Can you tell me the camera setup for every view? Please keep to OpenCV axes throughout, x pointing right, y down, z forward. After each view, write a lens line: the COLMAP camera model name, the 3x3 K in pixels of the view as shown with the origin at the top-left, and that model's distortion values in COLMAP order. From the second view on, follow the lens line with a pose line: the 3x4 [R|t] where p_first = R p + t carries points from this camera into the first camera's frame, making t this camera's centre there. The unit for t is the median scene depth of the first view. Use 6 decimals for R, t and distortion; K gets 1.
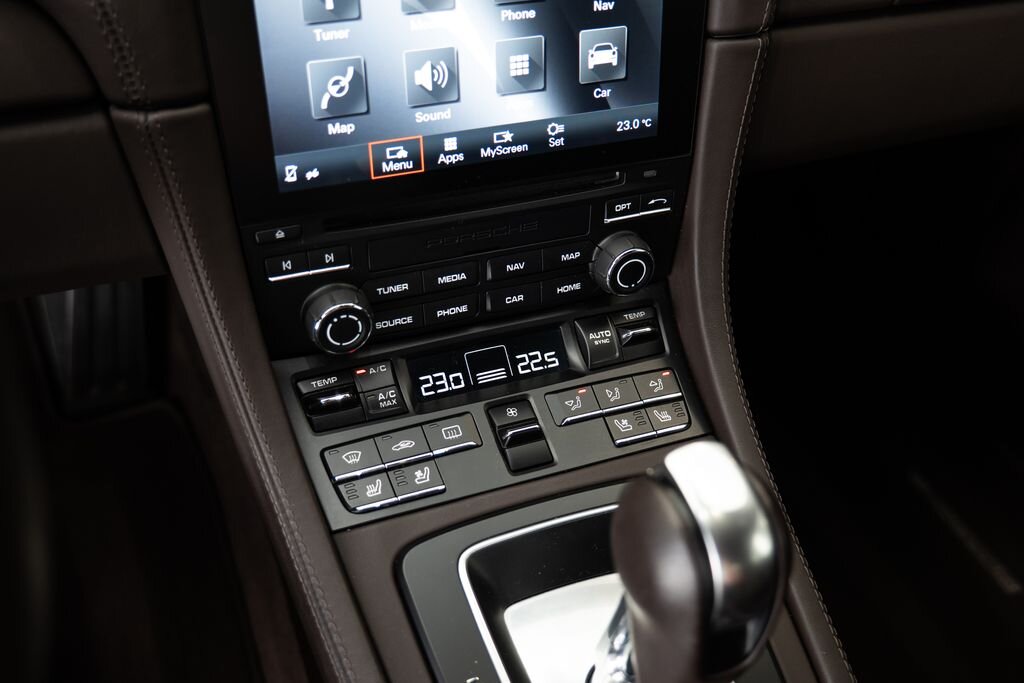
lens RADIAL K [[1077.7, 0, 510.2], [0, 1077.7, 364.2], [0, 0, 1]] dist [0.015761, 0.011948]
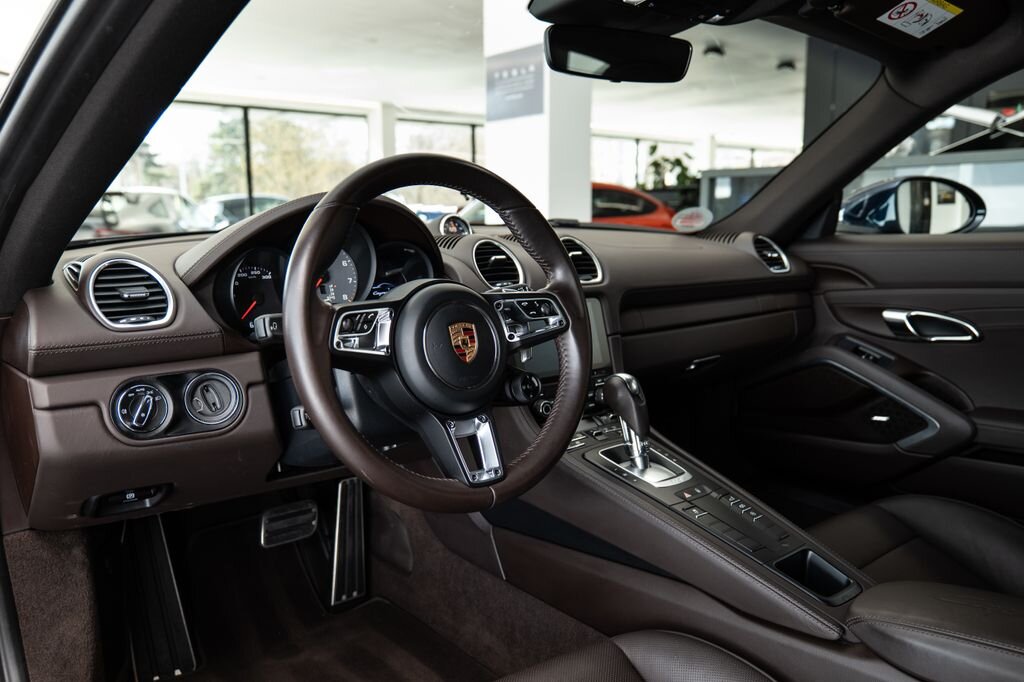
lens RADIAL K [[818.4, 0, 479.5], [0, 818.4, 340.6], [0, 0, 1]] dist [0.006775, 0.011088]
pose [[0.955192, -0.137476, 0.262122, -1.041774], [0.262980, 0.800580, -0.538436, 1.188368], [-0.135828, 0.583242, 0.800861, -1.306946]]
